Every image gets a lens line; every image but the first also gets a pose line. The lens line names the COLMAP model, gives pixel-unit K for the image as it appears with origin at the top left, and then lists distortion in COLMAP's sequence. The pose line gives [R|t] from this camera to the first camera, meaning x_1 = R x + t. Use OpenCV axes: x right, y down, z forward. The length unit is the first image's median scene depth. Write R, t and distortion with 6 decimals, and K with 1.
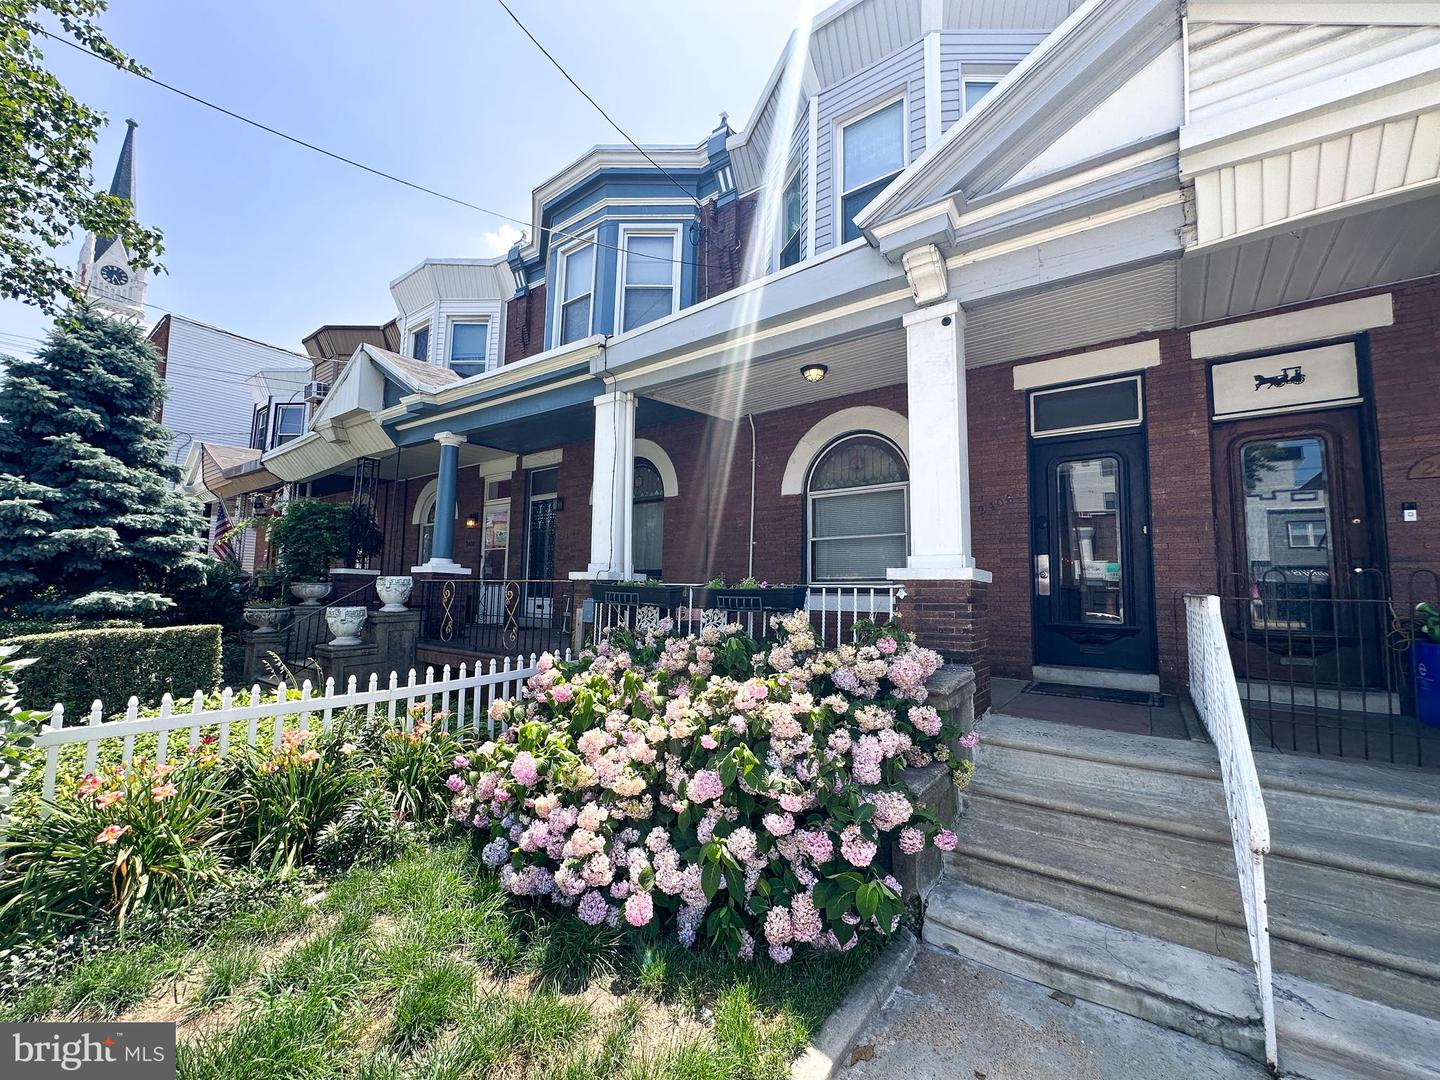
lens RADIAL K [[576.2, 0, 719.2], [0, 576.2, 540.7], [0, 0, 1]] dist [-0.005879, 0.000915]
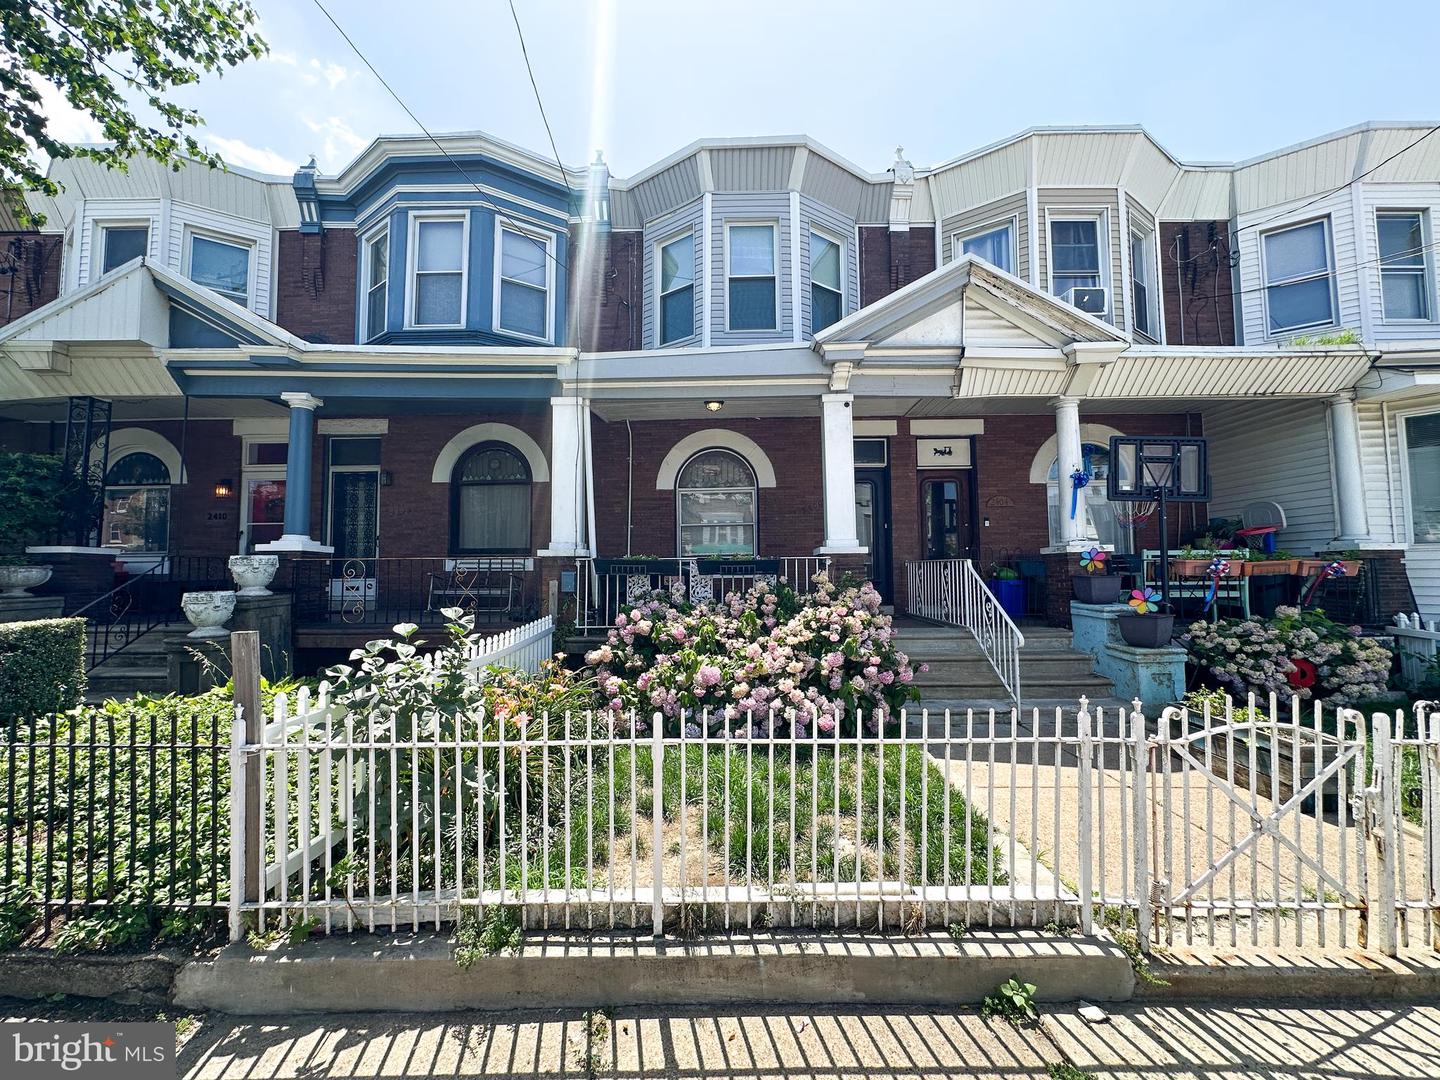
lens RADIAL K [[576.2, 0, 719.2], [0, 576.2, 540.7], [0, 0, 1]] dist [-0.005879, 0.000915]
pose [[0.813097, 0.008285, 0.582069, -0.533869], [-0.029265, 0.999216, 0.026658, -0.003897], [-0.581392, -0.038710, 0.812702, -0.116596]]
